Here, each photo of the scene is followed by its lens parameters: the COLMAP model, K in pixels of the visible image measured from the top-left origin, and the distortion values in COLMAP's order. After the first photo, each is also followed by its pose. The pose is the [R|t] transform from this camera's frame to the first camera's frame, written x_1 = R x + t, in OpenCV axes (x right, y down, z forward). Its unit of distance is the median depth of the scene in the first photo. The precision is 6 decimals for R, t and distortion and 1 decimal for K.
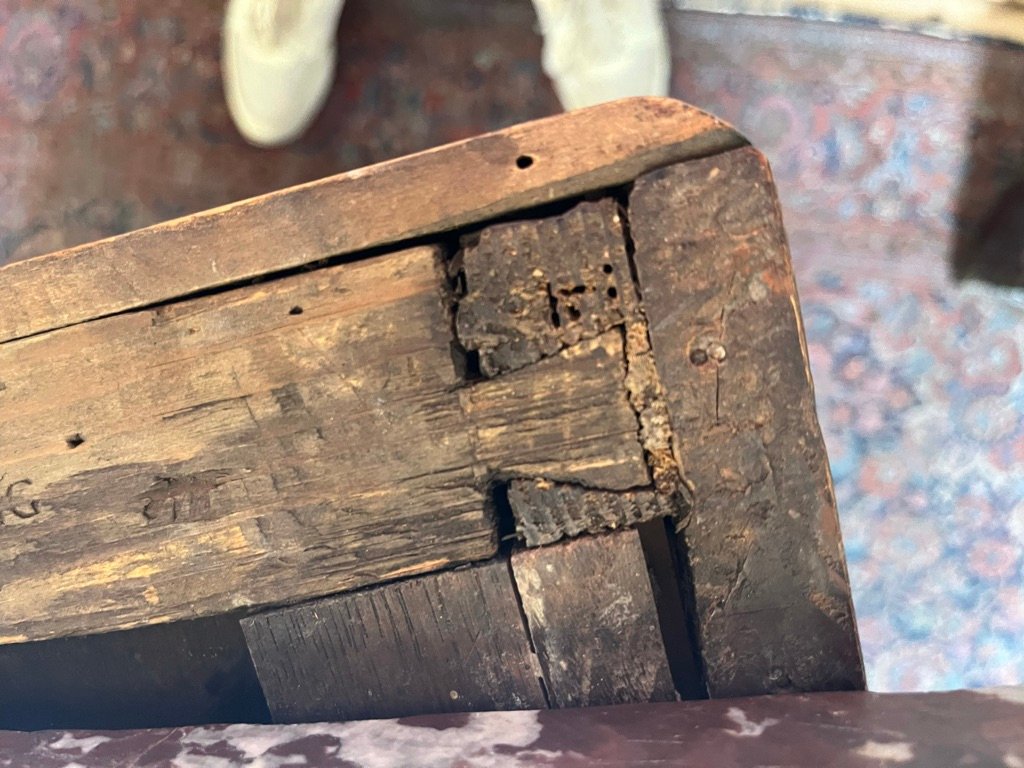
lens RADIAL K [[795.7, 0, 513.3], [0, 795.7, 383.0], [0, 0, 1]] dist [0.042702, -0.090585]
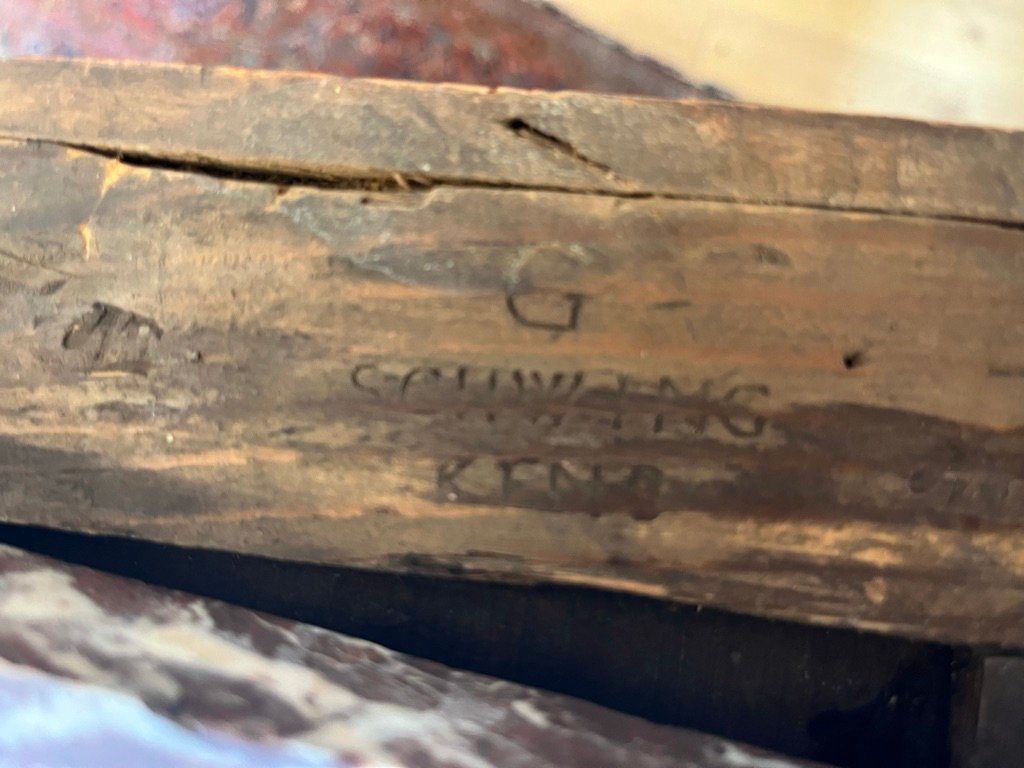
lens RADIAL K [[795.7, 0, 511.6], [0, 795.7, 382.6], [0, 0, 1]] dist [0.042702, -0.090585]
pose [[0.945837, 0.322121, 0.040373, -0.860731], [-0.317220, 0.943480, -0.096003, 0.261670], [-0.069015, 0.077996, 0.994562, 0.275127]]
